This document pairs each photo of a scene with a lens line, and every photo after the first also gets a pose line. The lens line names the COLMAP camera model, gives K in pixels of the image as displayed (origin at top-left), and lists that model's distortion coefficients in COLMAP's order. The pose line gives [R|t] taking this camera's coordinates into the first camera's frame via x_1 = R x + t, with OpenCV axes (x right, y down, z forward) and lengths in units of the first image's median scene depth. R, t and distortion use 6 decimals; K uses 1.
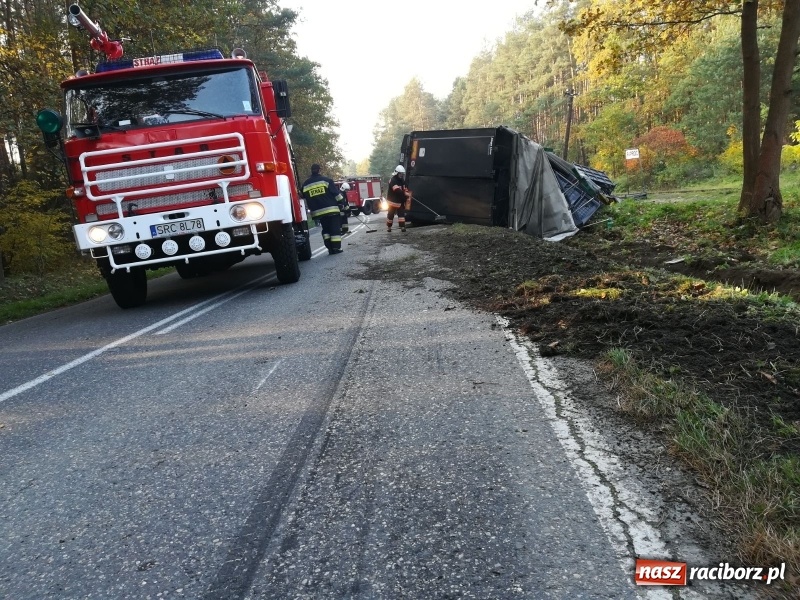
lens RADIAL K [[637.6, 0, 400.0], [0, 637.6, 300.0], [0, 0, 1]] dist [0.078733, -0.111086]
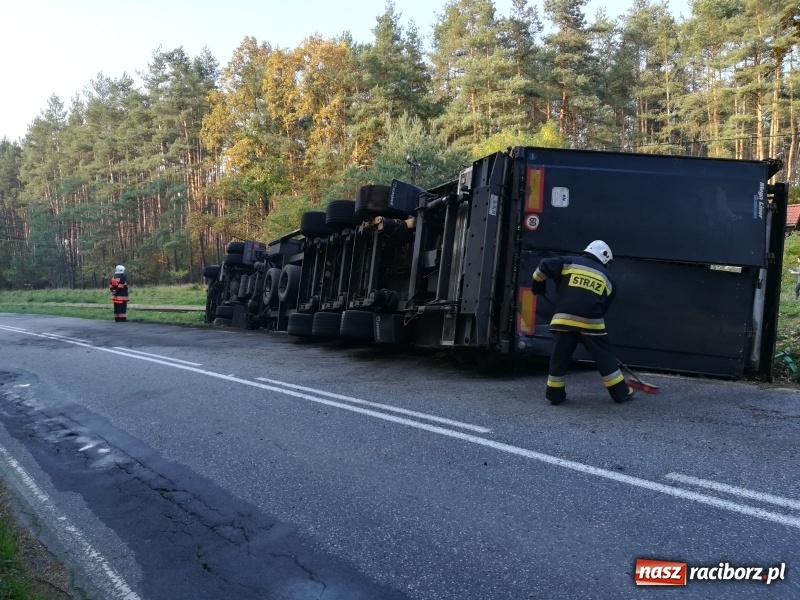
lens RADIAL K [[637.6, 0, 400.0], [0, 637.6, 300.0], [0, 0, 1]] dist [0.078733, -0.111086]
pose [[0.759707, 0.042015, 0.648907, -0.126181], [0.059901, 0.989146, -0.134174, -0.046784], [-0.647501, 0.140803, 0.748944, 0.310286]]
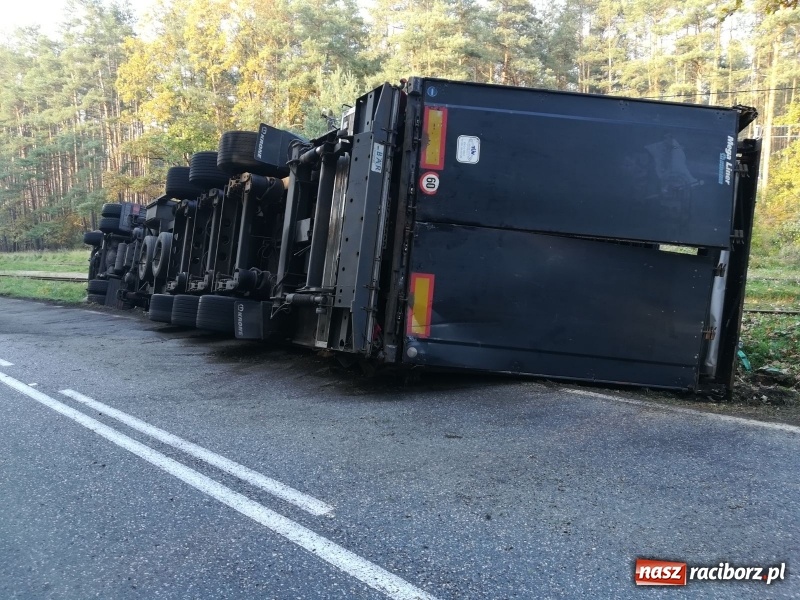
lens RADIAL K [[637.6, 0, 400.0], [0, 637.6, 300.0], [0, 0, 1]] dist [0.078733, -0.111086]
pose [[0.700063, 0.011949, 0.713981, -0.082479], [0.061918, 0.995078, -0.077364, -0.056178], [-0.711391, 0.098367, 0.695878, 0.332114]]
